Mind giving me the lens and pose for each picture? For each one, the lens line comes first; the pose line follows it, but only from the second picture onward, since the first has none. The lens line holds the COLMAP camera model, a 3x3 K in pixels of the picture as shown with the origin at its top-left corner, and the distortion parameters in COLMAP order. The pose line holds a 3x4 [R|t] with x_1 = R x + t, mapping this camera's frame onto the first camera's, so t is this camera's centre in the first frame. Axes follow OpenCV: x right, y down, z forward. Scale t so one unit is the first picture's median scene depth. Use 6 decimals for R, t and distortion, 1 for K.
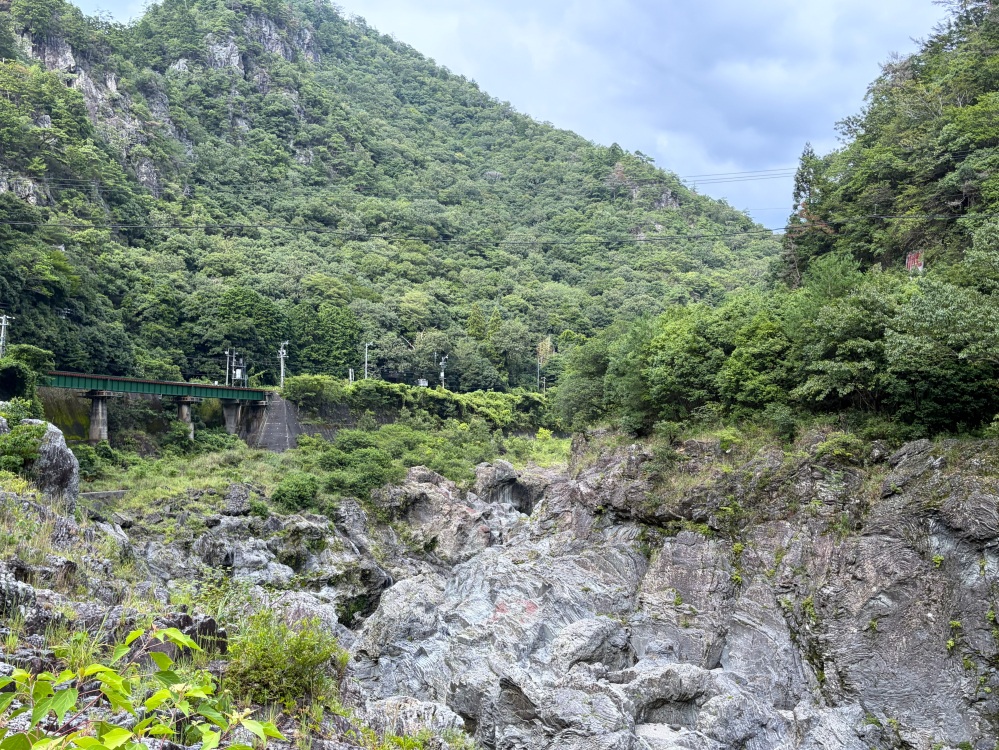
lens RADIAL K [[1005.2, 0, 516.3], [0, 1005.2, 391.7], [0, 0, 1]] dist [0.139815, -0.427355]
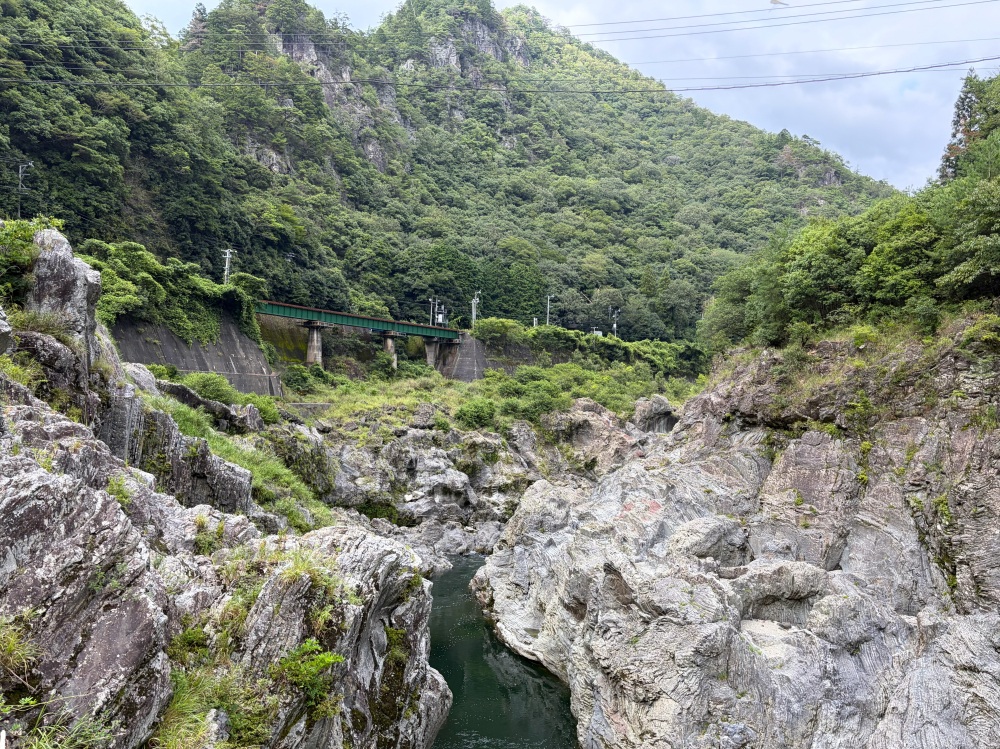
lens RADIAL K [[828.5, 0, 548.7], [0, 828.5, 424.8], [0, 0, 1]] dist [0.127148, -0.330187]
pose [[0.985430, 0.035454, -0.166347, 0.021912], [-0.021736, 0.996264, 0.083578, 0.028889], [0.168689, -0.078745, 0.982519, 0.072247]]
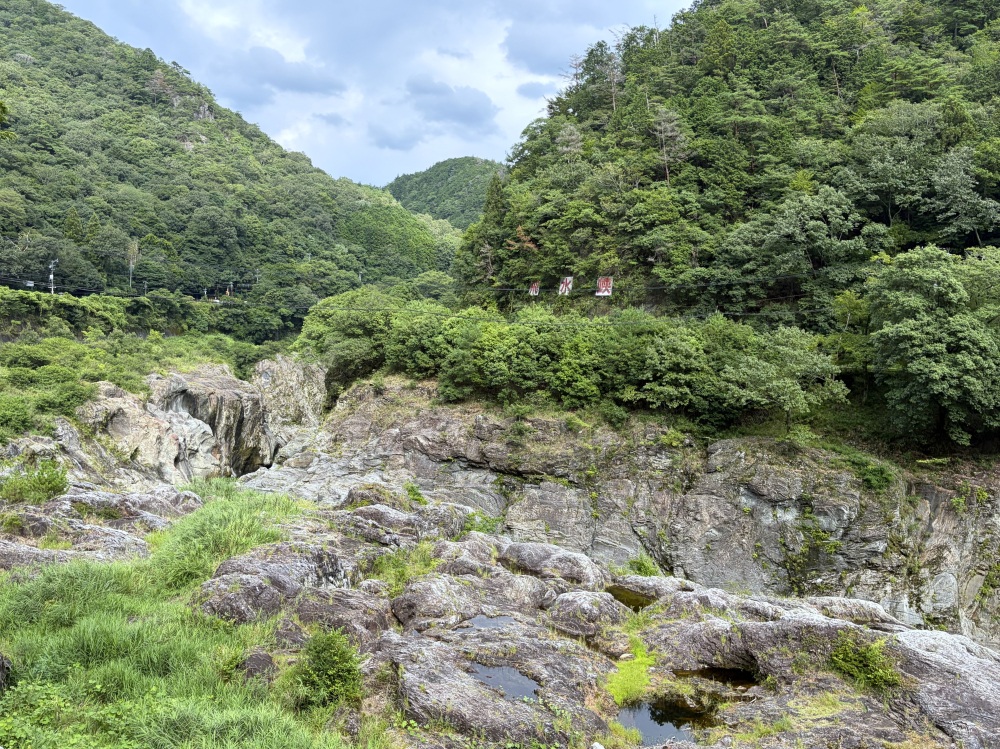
lens RADIAL K [[855.1, 0, 472.4], [0, 855.1, 335.2], [0, 0, 1]] dist [0.063022, -0.067274]
pose [[0.860749, 0.017329, 0.508734, -0.246622], [-0.059360, 0.996019, 0.066505, -0.068148], [-0.505556, -0.087442, 0.858351, -0.018814]]
